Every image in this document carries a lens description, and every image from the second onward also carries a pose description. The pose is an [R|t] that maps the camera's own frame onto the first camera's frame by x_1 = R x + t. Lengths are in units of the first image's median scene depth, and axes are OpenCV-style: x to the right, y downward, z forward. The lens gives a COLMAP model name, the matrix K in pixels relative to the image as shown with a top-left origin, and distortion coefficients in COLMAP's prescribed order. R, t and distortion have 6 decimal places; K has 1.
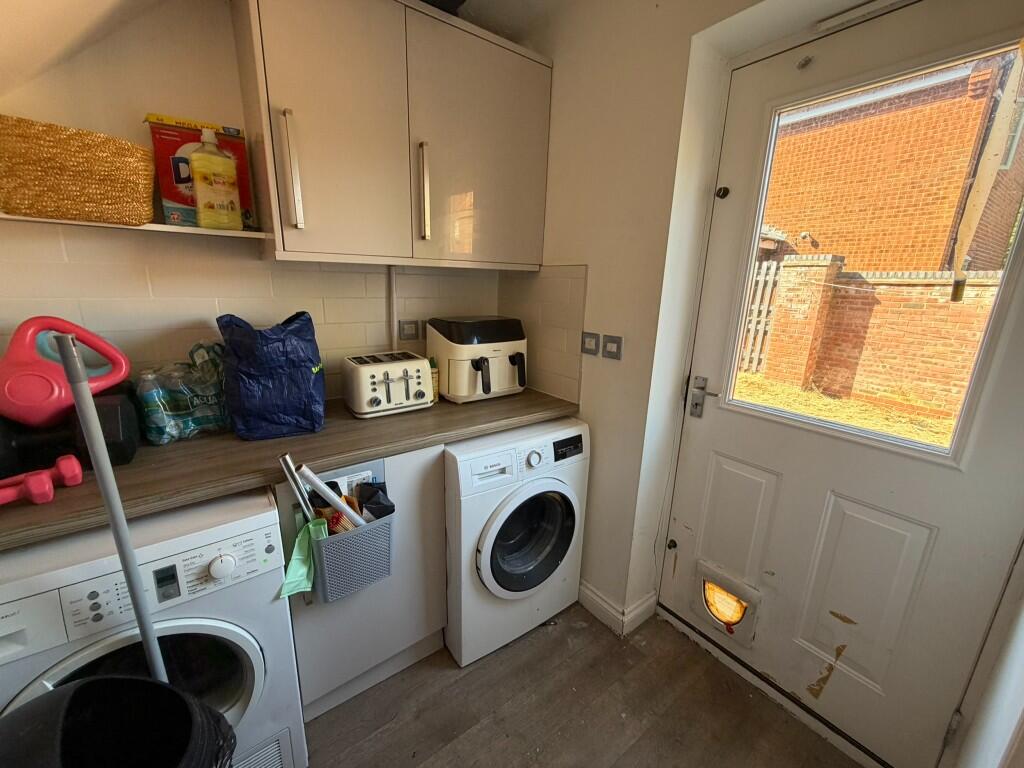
lens RADIAL K [[411.2, 0, 510.0], [0, 411.2, 384.0], [0, 0, 1]] dist [-0.000379, -0.000045]
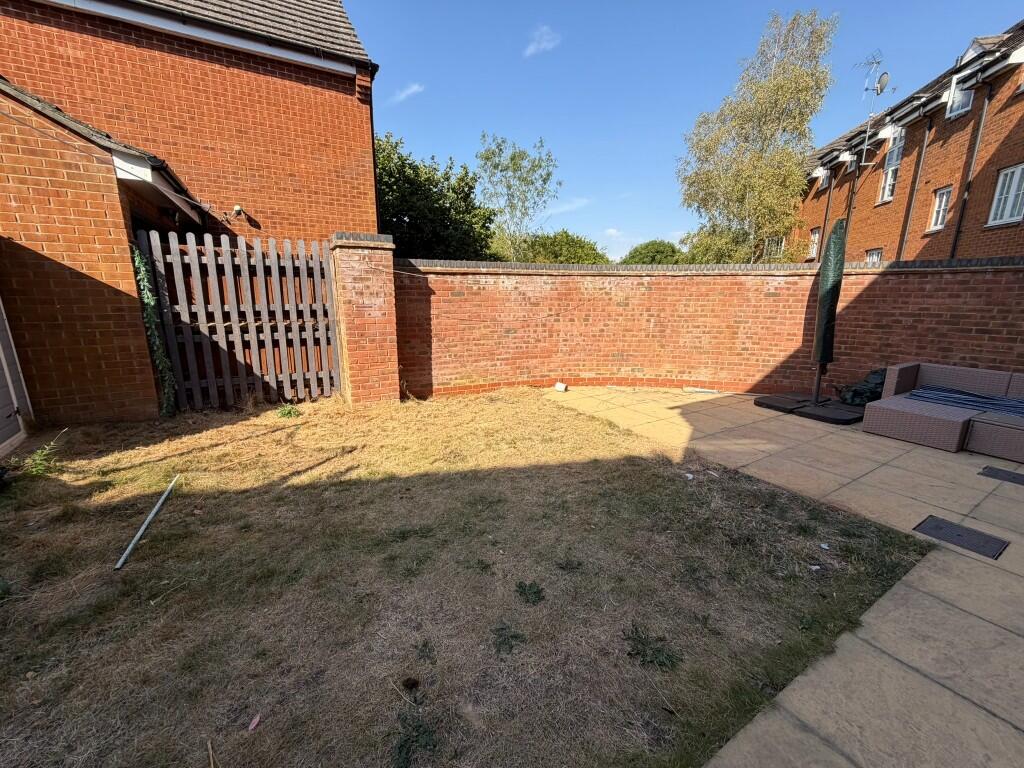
lens RADIAL K [[411.2, 0, 510.0], [0, 411.2, 384.0], [0, 0, 1]] dist [-0.000379, -0.000045]
pose [[0.096034, -0.242797, 0.965312, -0.054138], [0.239423, 0.946956, 0.214361, -0.146602], [-0.966154, 0.210532, 0.149071, 0.676785]]
